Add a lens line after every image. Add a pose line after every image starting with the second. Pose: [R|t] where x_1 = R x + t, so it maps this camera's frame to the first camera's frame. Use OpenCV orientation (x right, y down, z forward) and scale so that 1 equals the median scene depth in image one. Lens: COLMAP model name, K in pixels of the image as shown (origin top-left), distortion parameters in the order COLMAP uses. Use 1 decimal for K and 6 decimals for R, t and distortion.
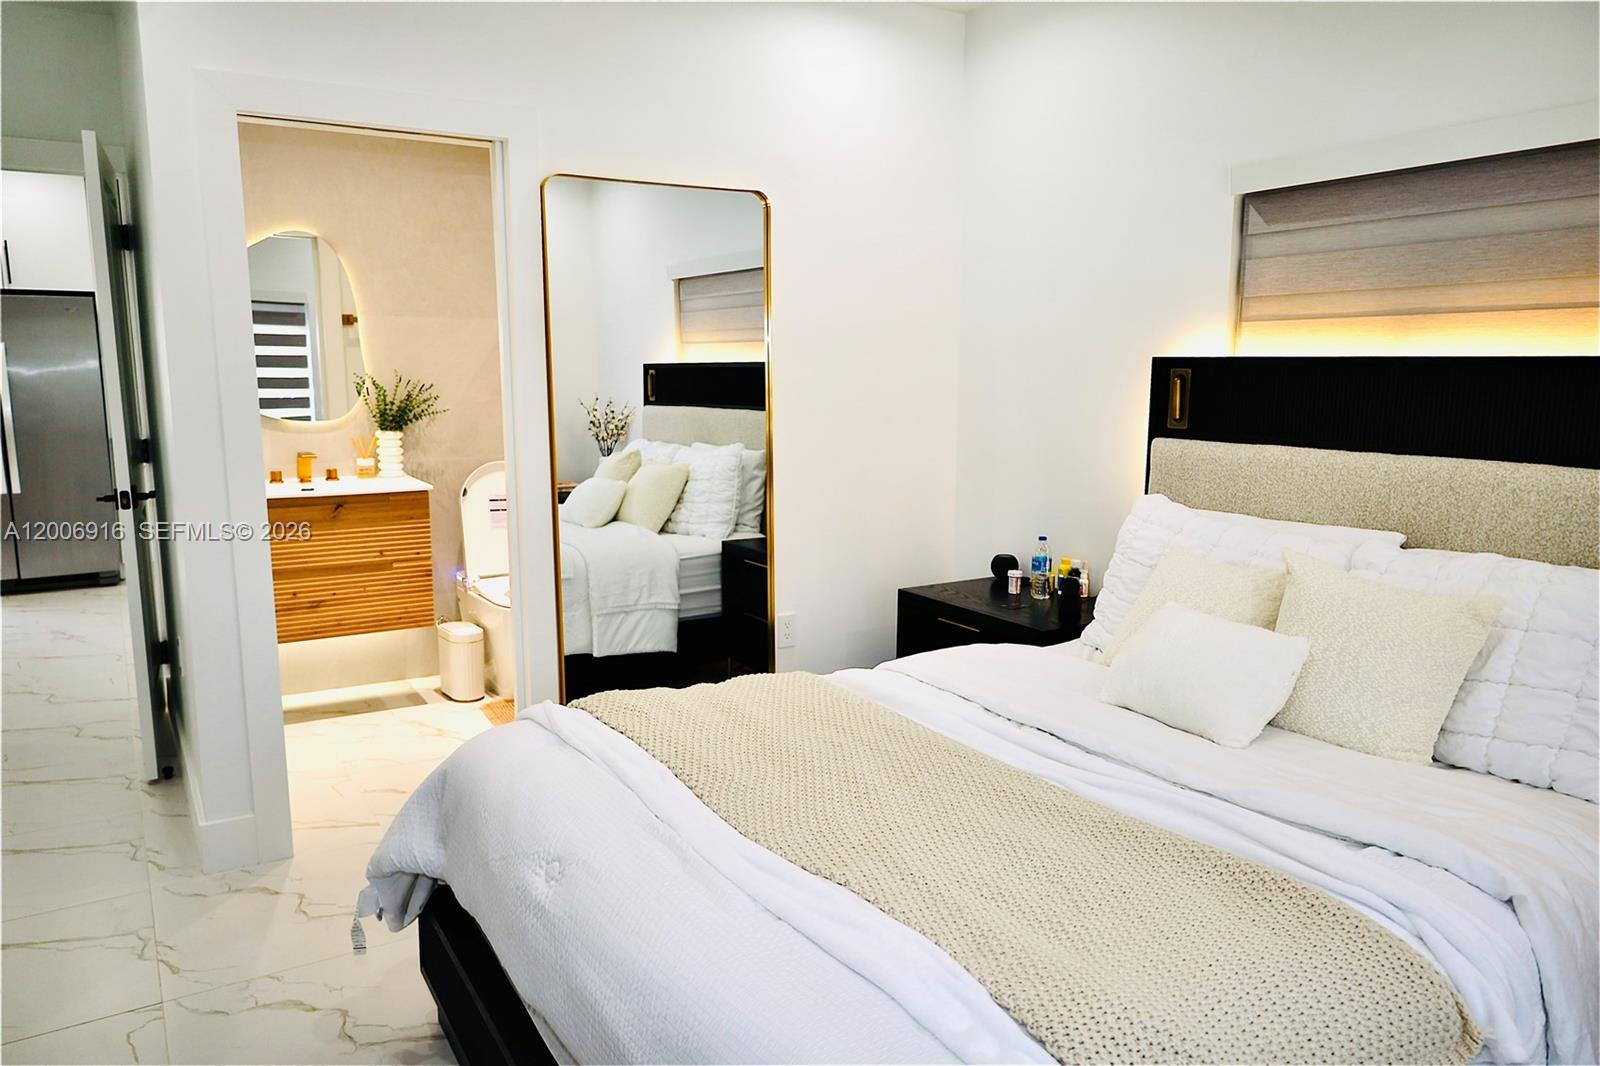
lens RADIAL K [[1108.7, 0, 796.9], [0, 1108.7, 533.8], [0, 0, 1]] dist [-0.000566, 0.004736]
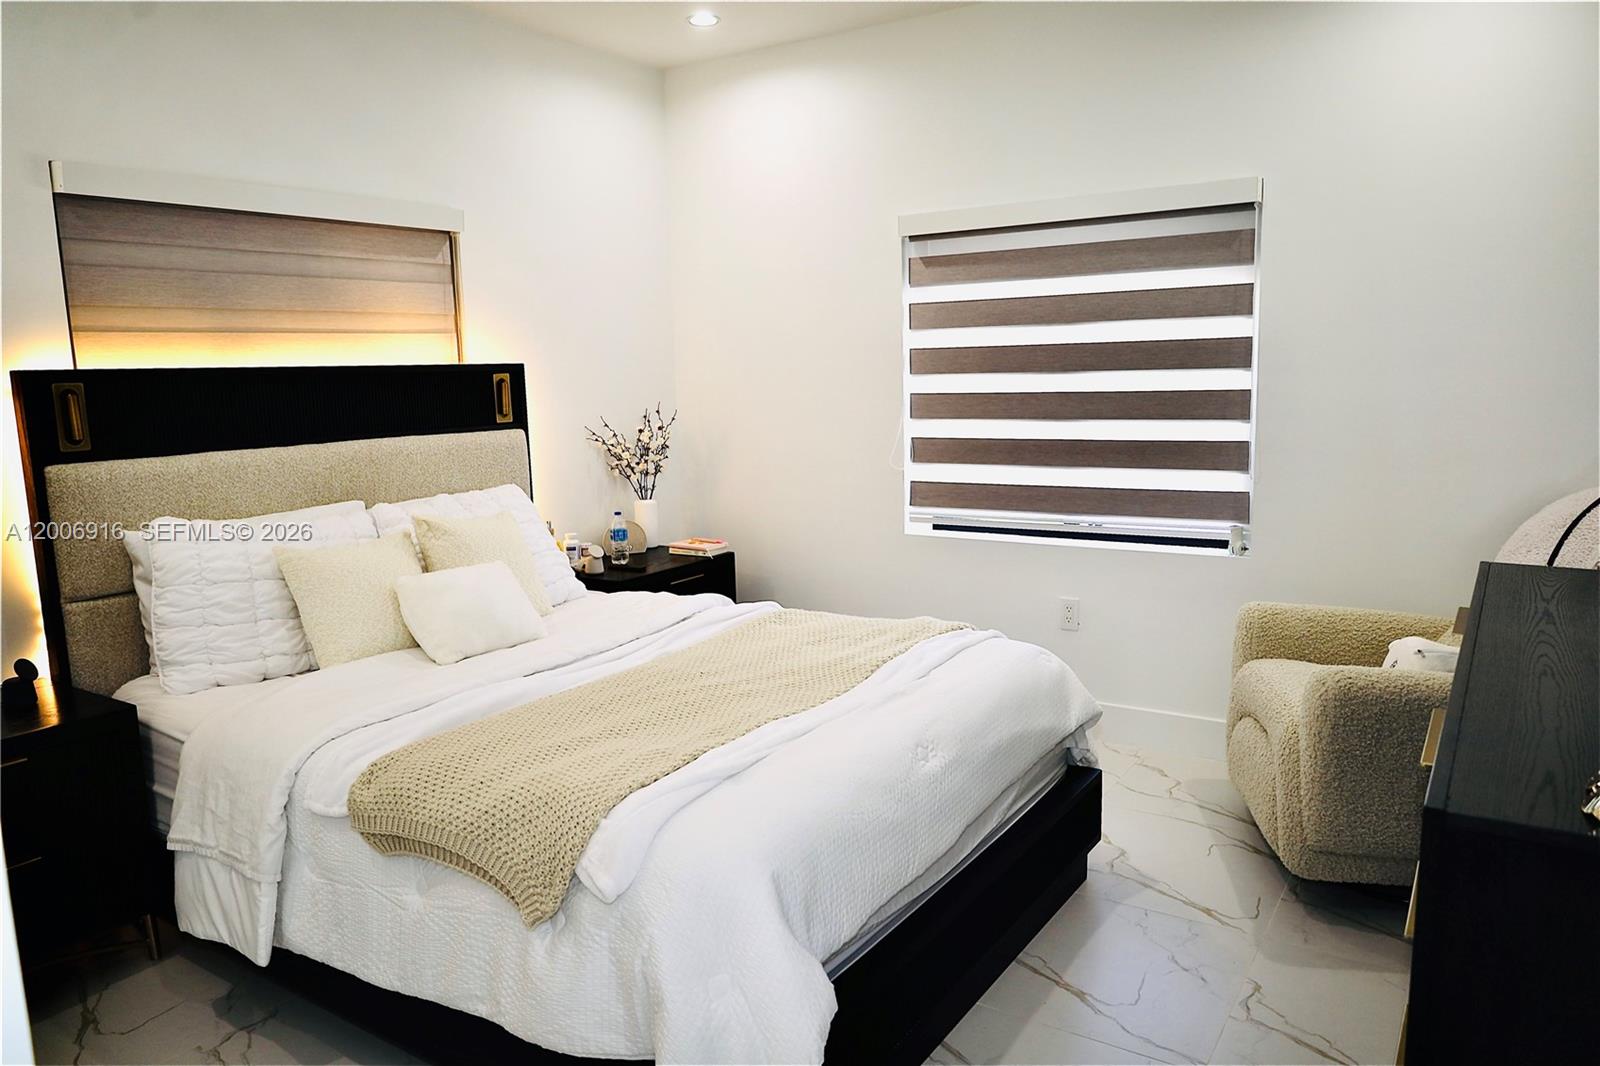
lens RADIAL K [[1108.7, 0, 796.9], [0, 1108.7, 533.8], [0, 0, 1]] dist [-0.000566, 0.004736]
pose [[-0.423818, -0.123036, 0.897352, -0.794042], [0.169557, 0.962439, 0.212042, -0.142085], [-0.889735, 0.242020, -0.387037, 0.989600]]
